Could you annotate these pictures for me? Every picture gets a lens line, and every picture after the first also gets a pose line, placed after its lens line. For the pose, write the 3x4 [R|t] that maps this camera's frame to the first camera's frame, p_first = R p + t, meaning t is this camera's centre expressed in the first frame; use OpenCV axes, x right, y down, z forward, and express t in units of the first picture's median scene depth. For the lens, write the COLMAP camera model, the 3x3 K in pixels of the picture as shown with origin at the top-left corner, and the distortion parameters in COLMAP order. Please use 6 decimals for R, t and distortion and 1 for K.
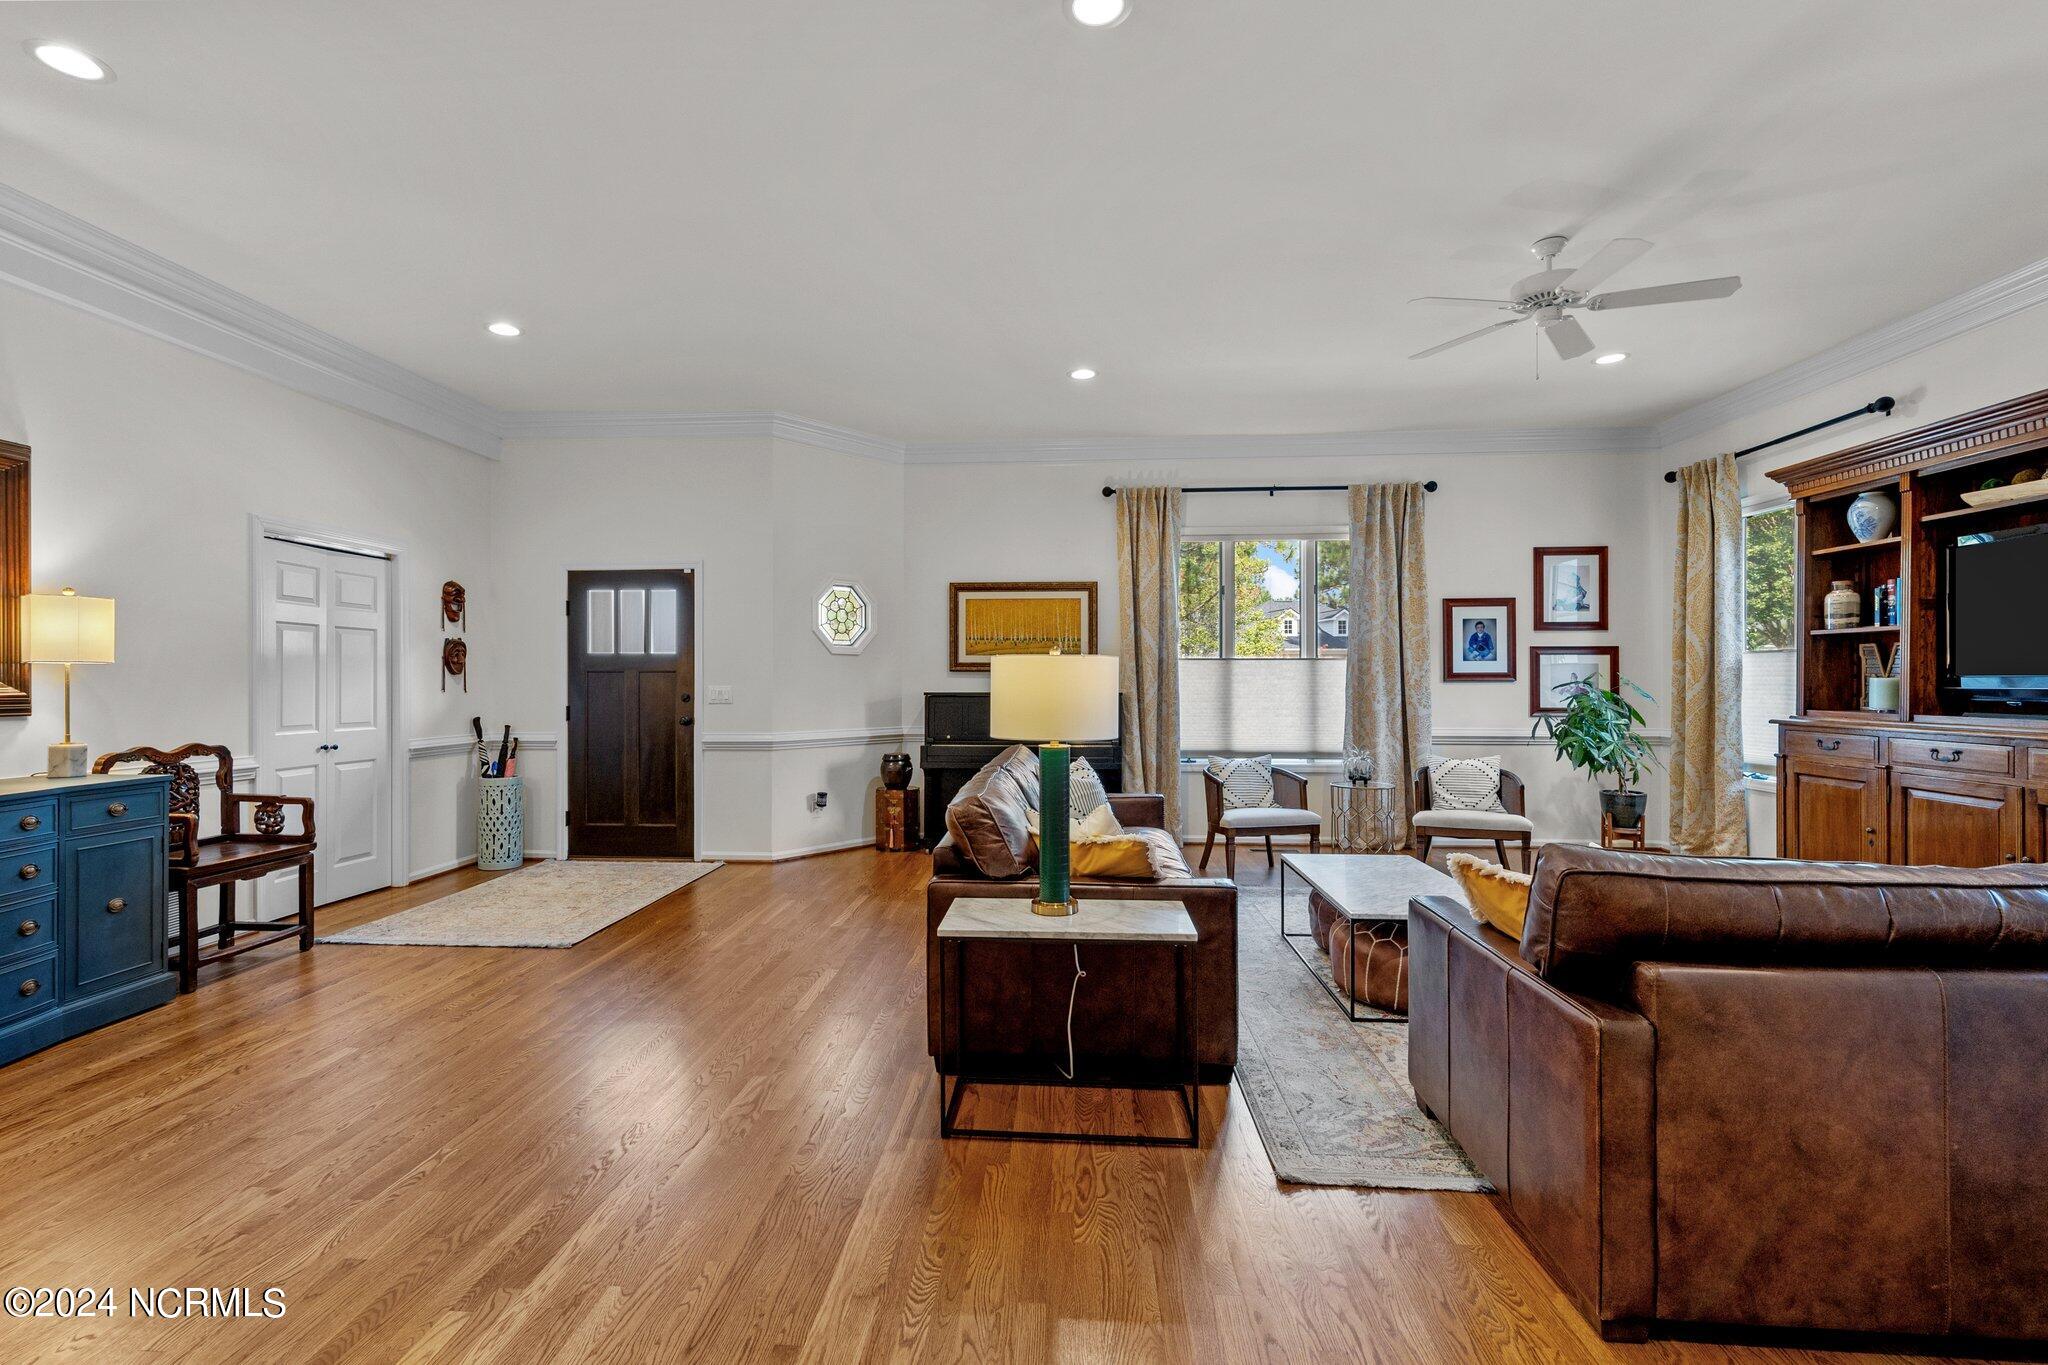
lens RADIAL K [[888.9, 0, 1013.0], [0, 888.9, 682.0], [0, 0, 1]] dist [0.002207, -0.000144]
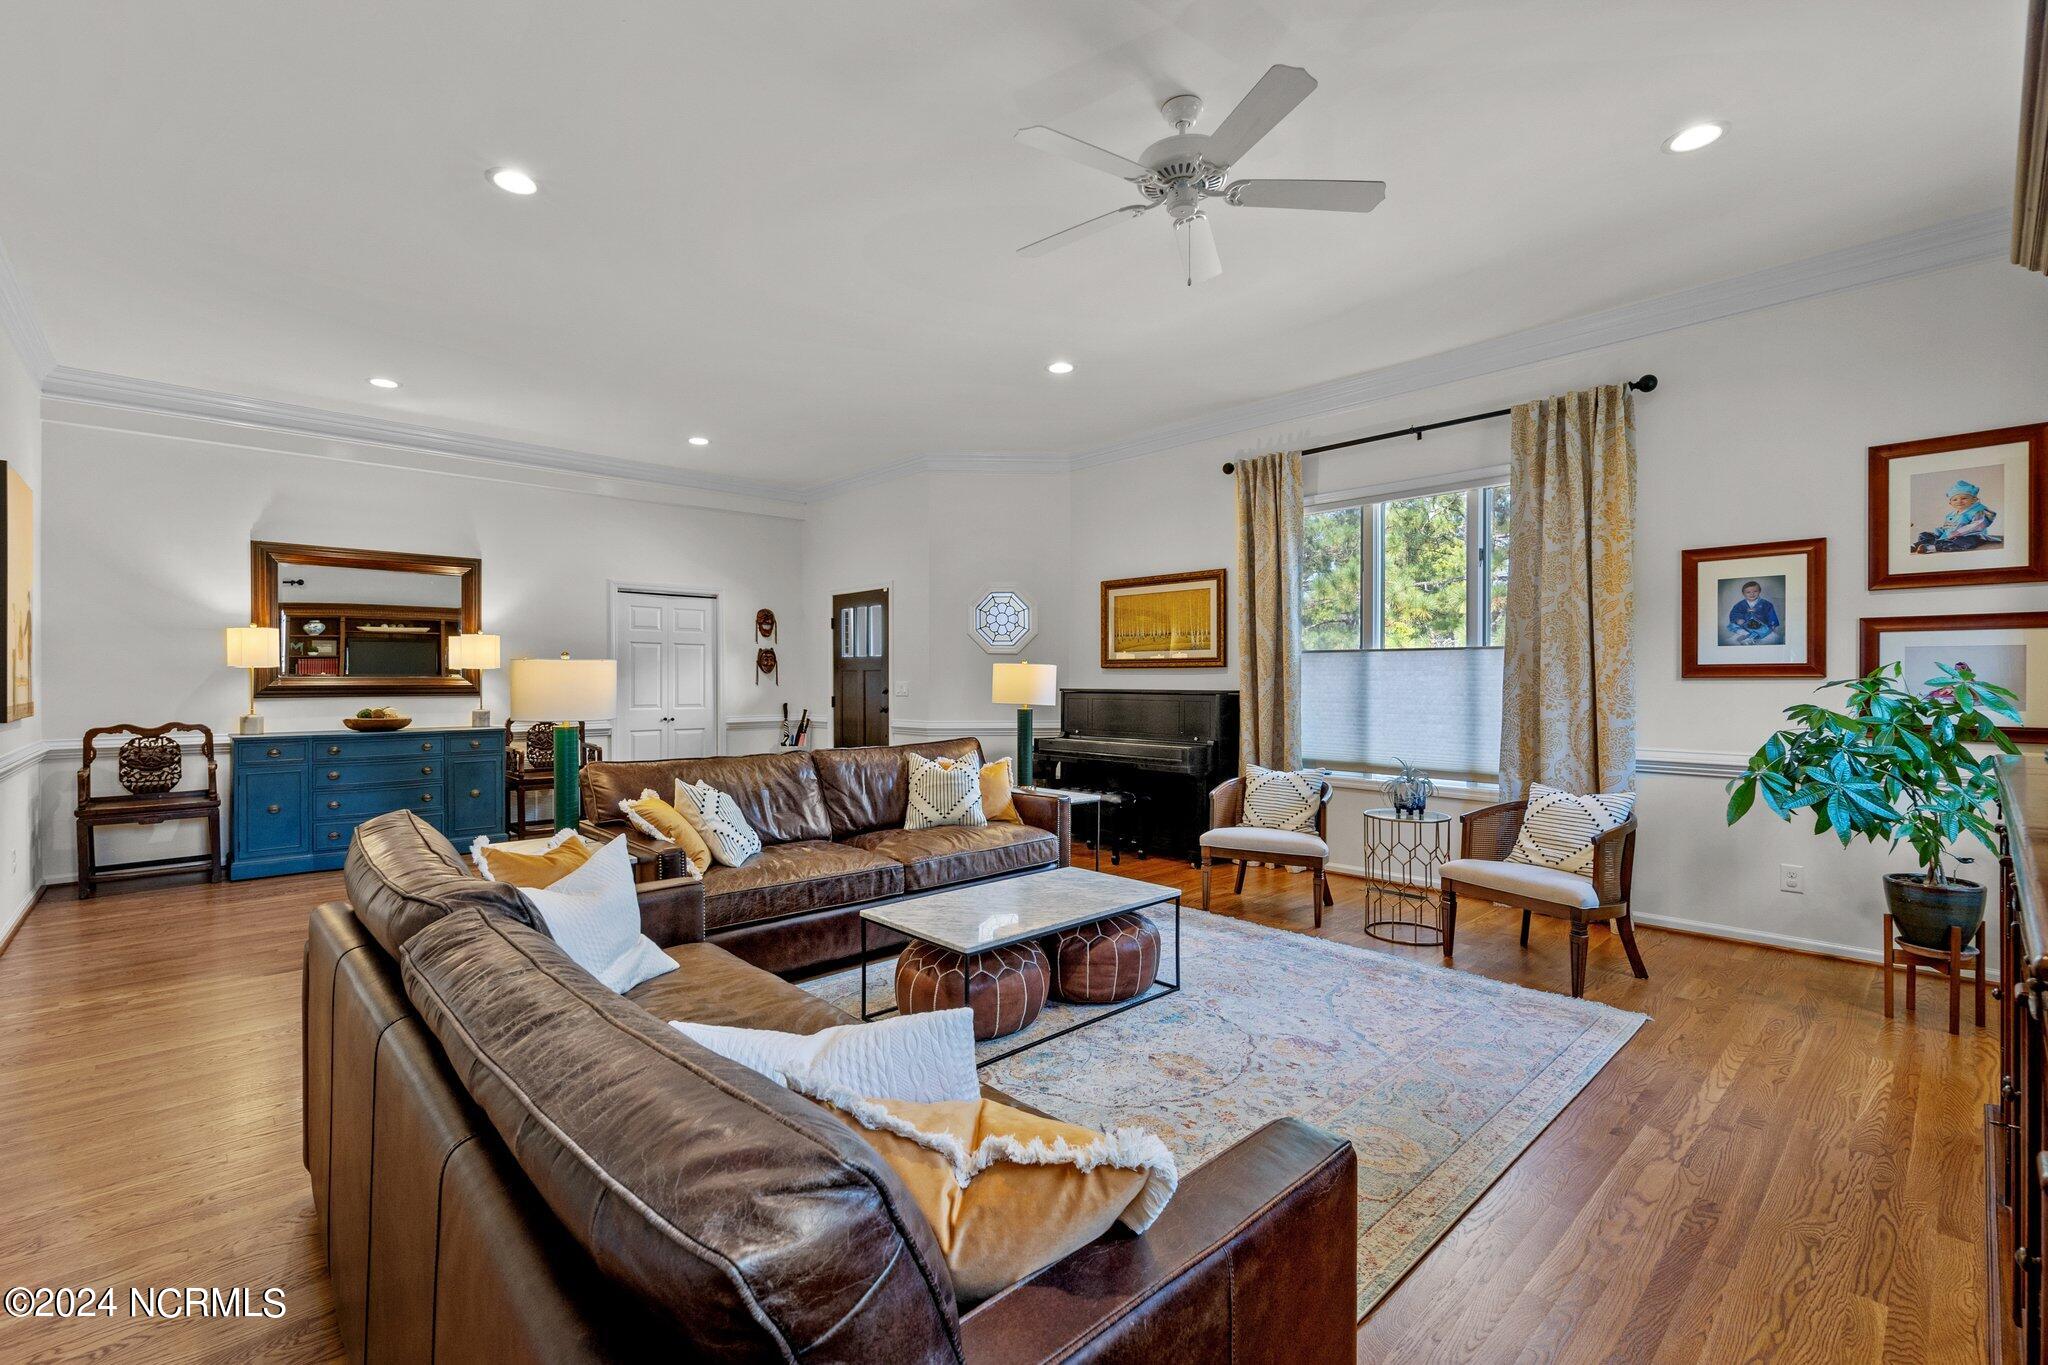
lens RADIAL K [[888.9, 0, 1010.7], [0, 888.9, 679.0], [0, 0, 1]] dist [0.002207, -0.000144]
pose [[0.729104, 0.000844, -0.684403, 0.579687], [-0.000685, 1.000000, 0.000503, 0.000157], [0.684403, 0.000102, 0.729104, 0.192527]]
